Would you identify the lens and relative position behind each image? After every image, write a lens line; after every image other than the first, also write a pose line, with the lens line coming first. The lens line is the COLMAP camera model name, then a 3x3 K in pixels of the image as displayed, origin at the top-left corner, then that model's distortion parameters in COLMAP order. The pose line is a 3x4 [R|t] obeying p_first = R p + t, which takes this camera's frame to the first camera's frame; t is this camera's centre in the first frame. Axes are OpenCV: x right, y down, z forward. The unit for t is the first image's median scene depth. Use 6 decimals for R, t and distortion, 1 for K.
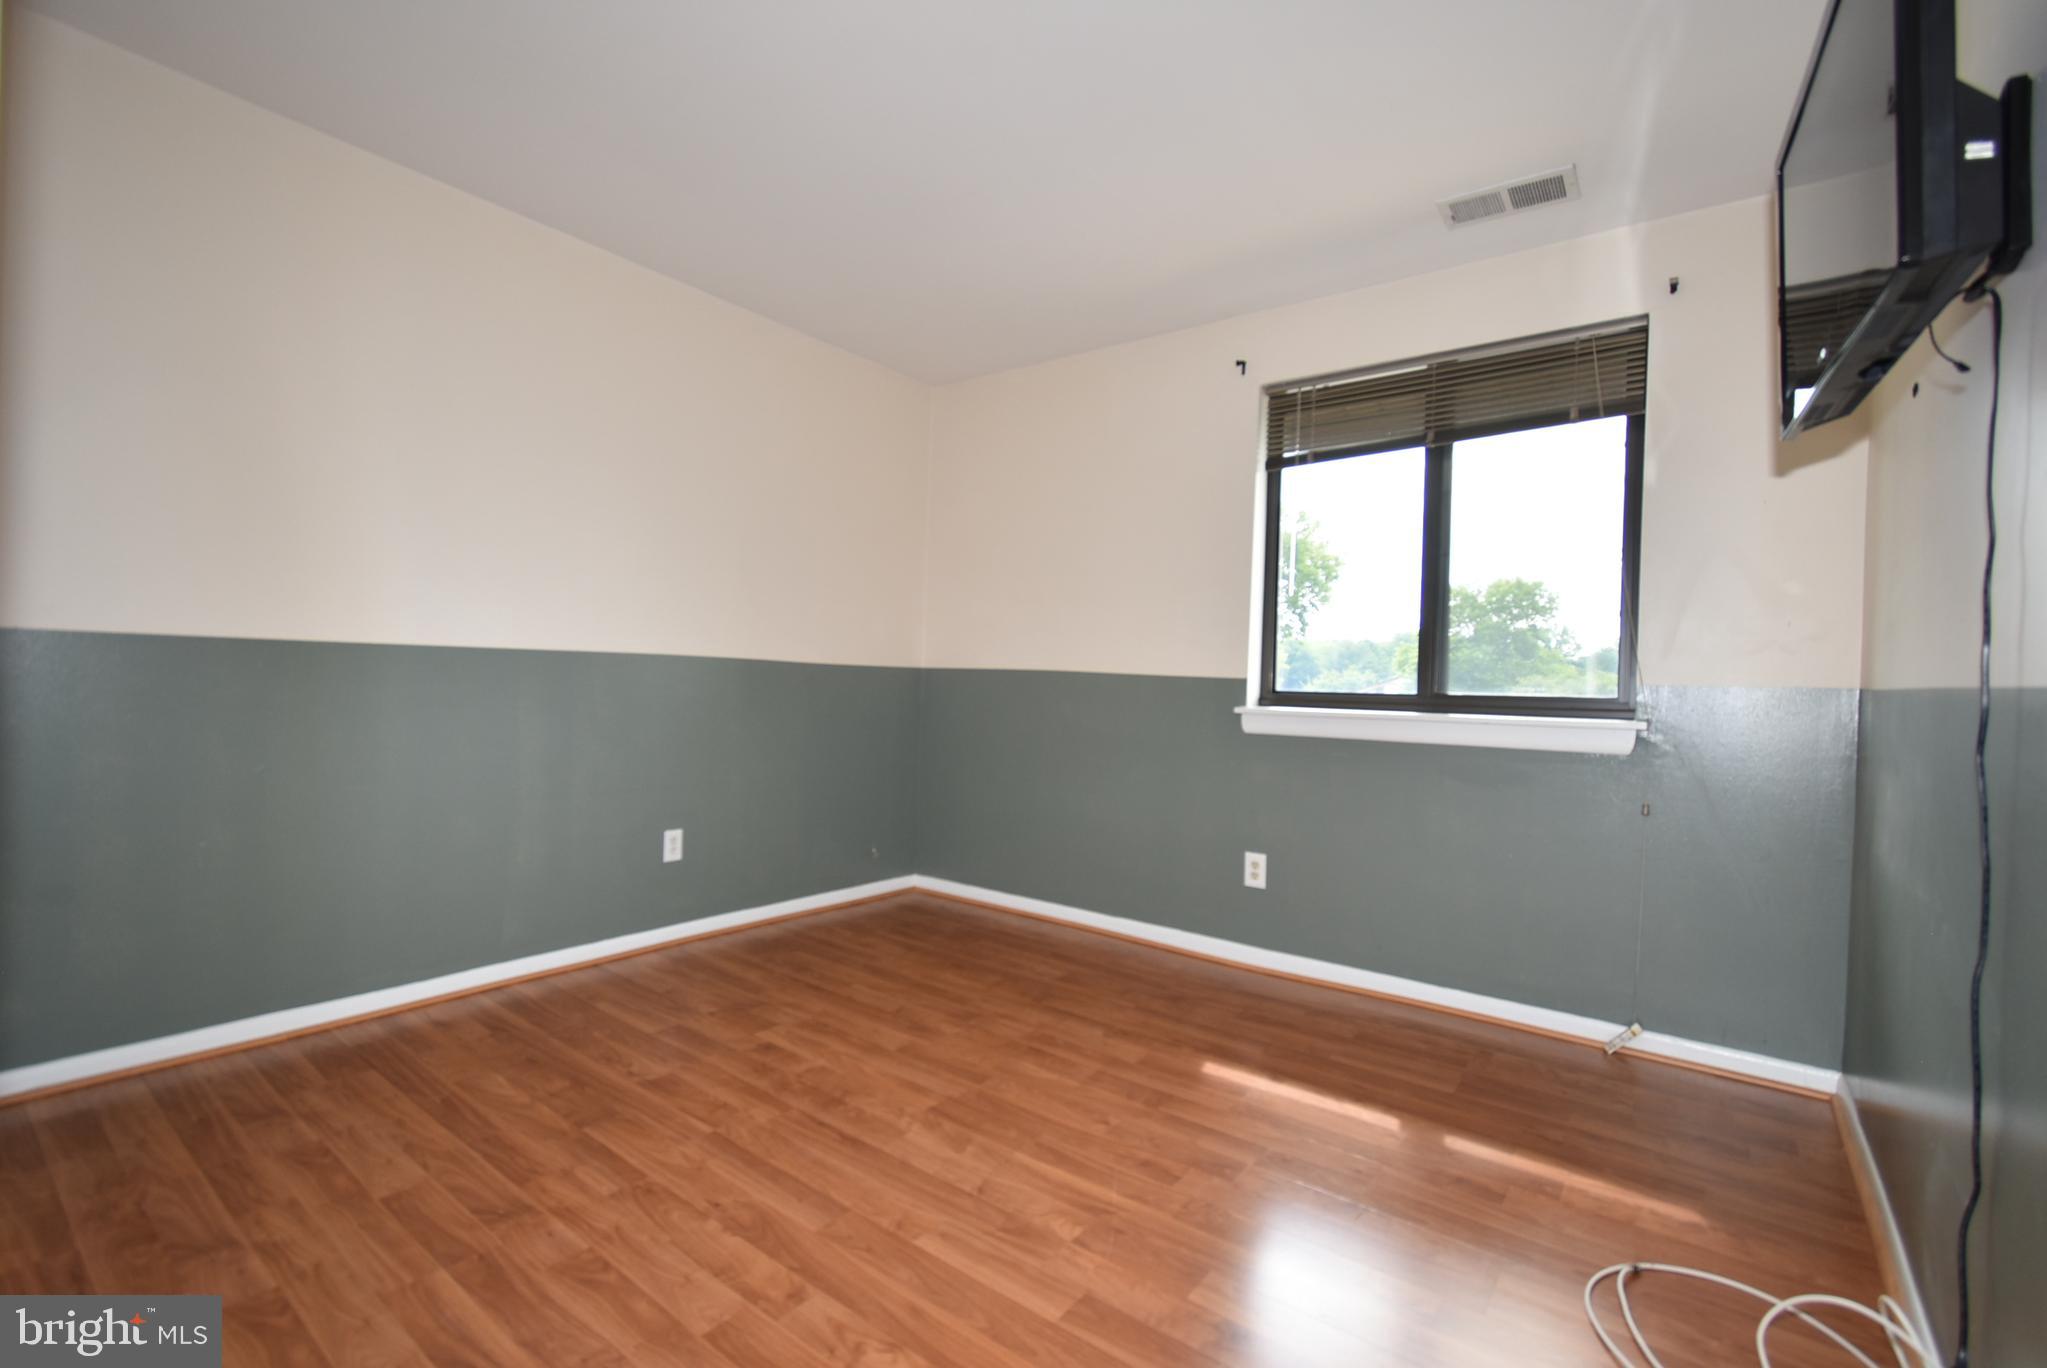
lens RADIAL K [[908.0, 0, 1034.1], [0, 908.0, 674.9], [0, 0, 1]] dist [0.008197, -0.005934]
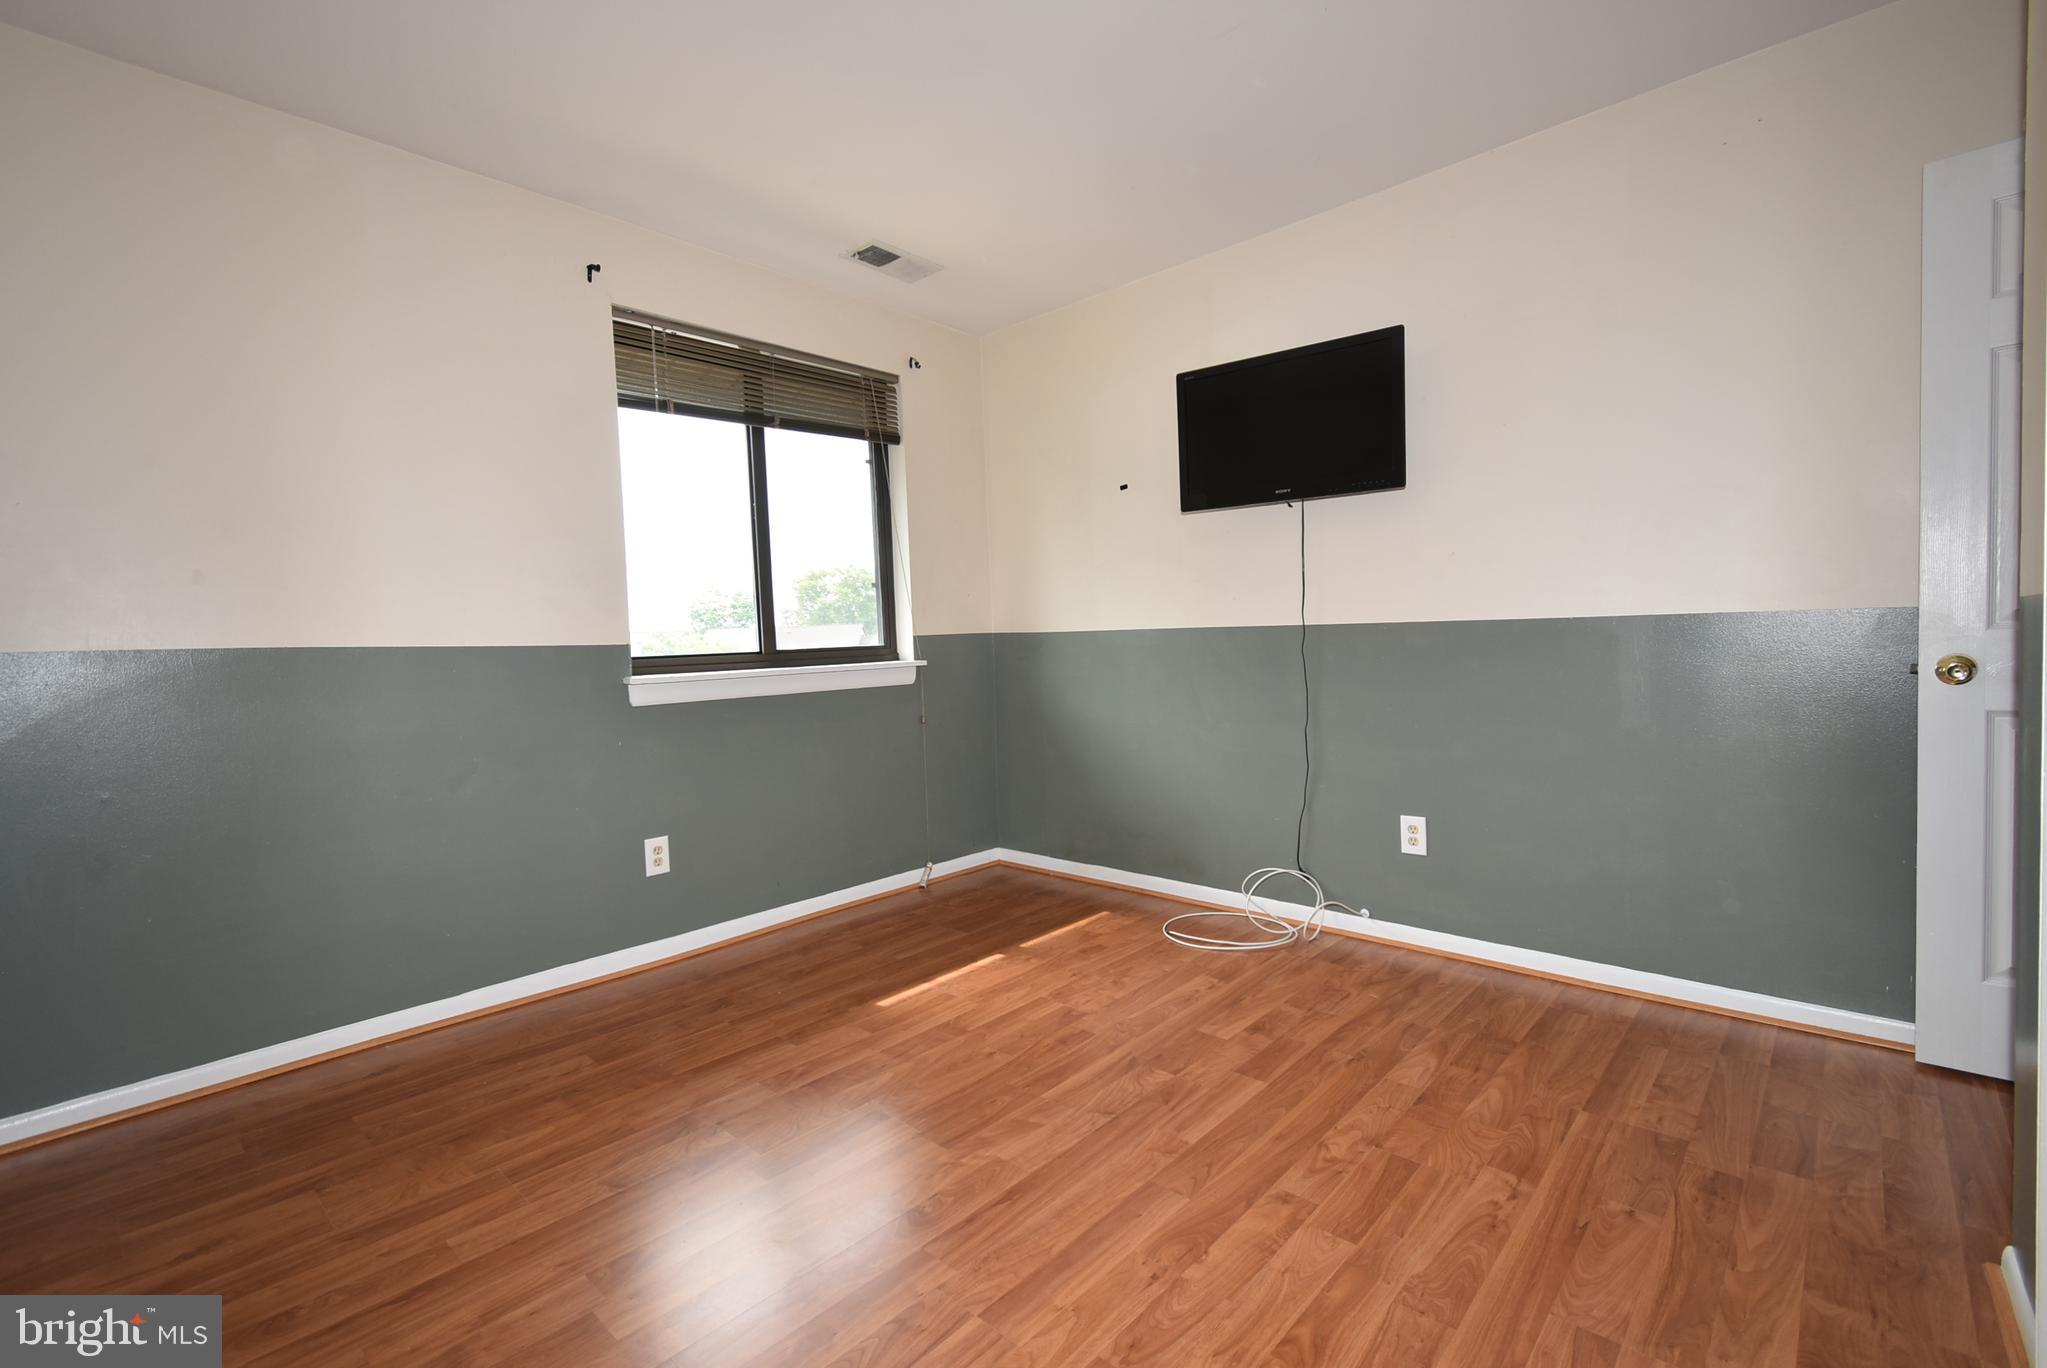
lens RADIAL K [[908.0, 0, 1034.1], [0, 908.0, 674.9], [0, 0, 1]] dist [0.008197, -0.005934]
pose [[0.080705, -0.071486, 0.994171, -0.791450], [0.027464, 0.997206, 0.069475, -0.022368], [-0.996360, 0.021697, 0.082443, 0.707278]]
